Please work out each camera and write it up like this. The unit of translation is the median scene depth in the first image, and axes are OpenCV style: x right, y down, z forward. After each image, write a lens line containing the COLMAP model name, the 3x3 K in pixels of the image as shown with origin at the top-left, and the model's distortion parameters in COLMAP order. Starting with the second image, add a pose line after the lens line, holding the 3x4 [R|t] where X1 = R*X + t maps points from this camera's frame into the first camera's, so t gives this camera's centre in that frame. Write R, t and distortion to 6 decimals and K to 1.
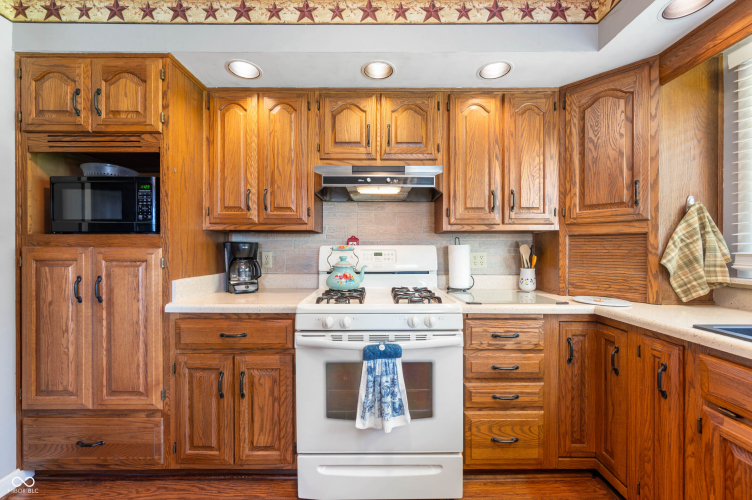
lens RADIAL K [[298.7, 0, 377.7], [0, 298.7, 250.2], [0, 0, 1]] dist [0.000428, -0.000354]
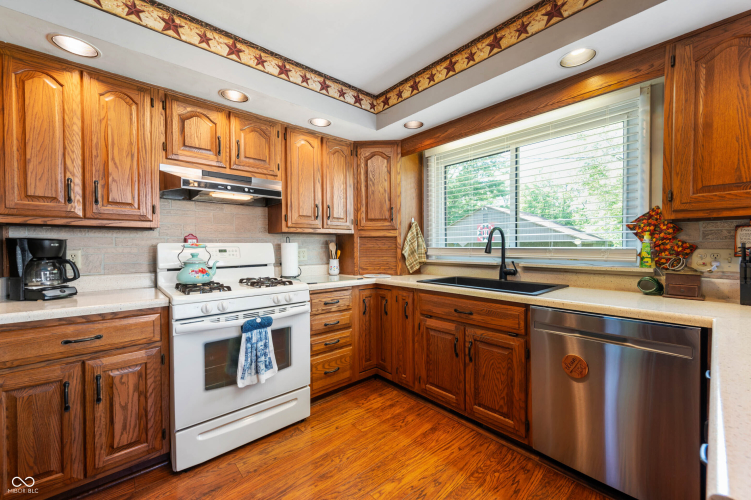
lens RADIAL K [[300.4, 0, 376.1], [0, 300.4, 250.1], [0, 0, 1]] dist [0.006611, -0.000050]
pose [[0.752103, -0.013059, 0.658916, -0.404588], [0.007415, 0.999908, 0.011354, 0.002772], [-0.659004, -0.003654, 0.752131, -0.298272]]
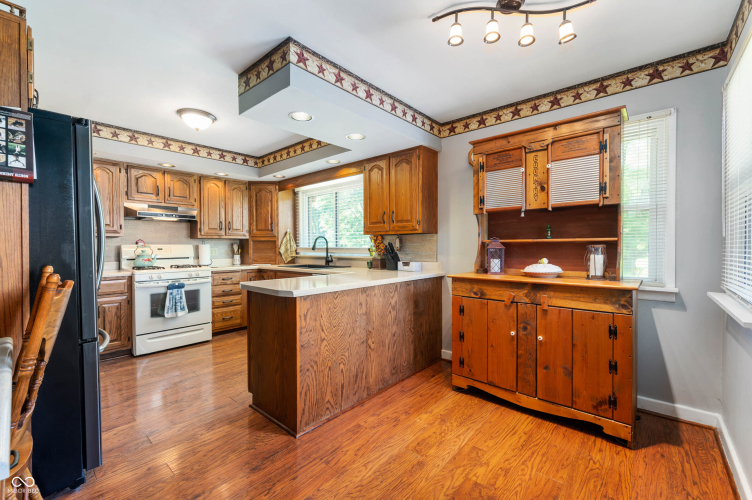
lens RADIAL K [[315.4, 0, 374.5], [0, 315.4, 250.2], [0, 0, 1]] dist [0.001237, -0.000038]
pose [[0.663742, -0.011415, 0.747874, -0.790299], [0.006724, 0.999934, 0.009295, 0.013466], [-0.747931, -0.001141, 0.663775, -1.821298]]
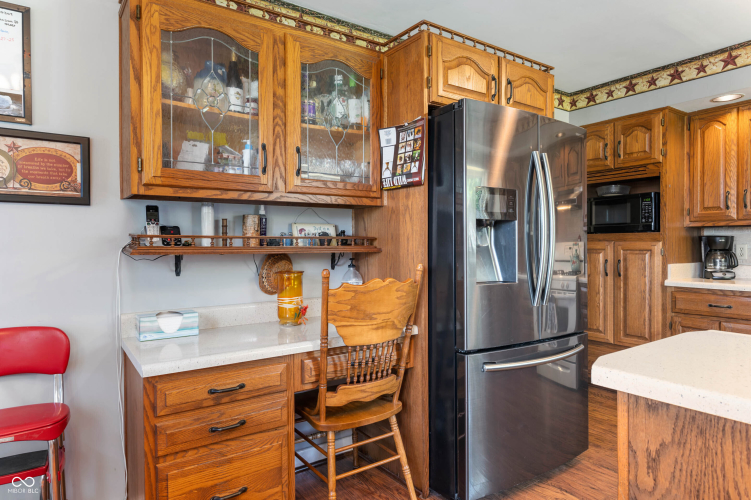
lens RADIAL K [[461.5, 0, 375.6], [0, 461.5, 252.1], [0, 0, 1]] dist [0.001699, 0.000089]
pose [[0.577977, 0.007589, -0.816018, 0.303269], [0.002809, 0.999932, 0.011290, 0.014669], [0.816048, -0.008818, 0.577916, -1.415097]]
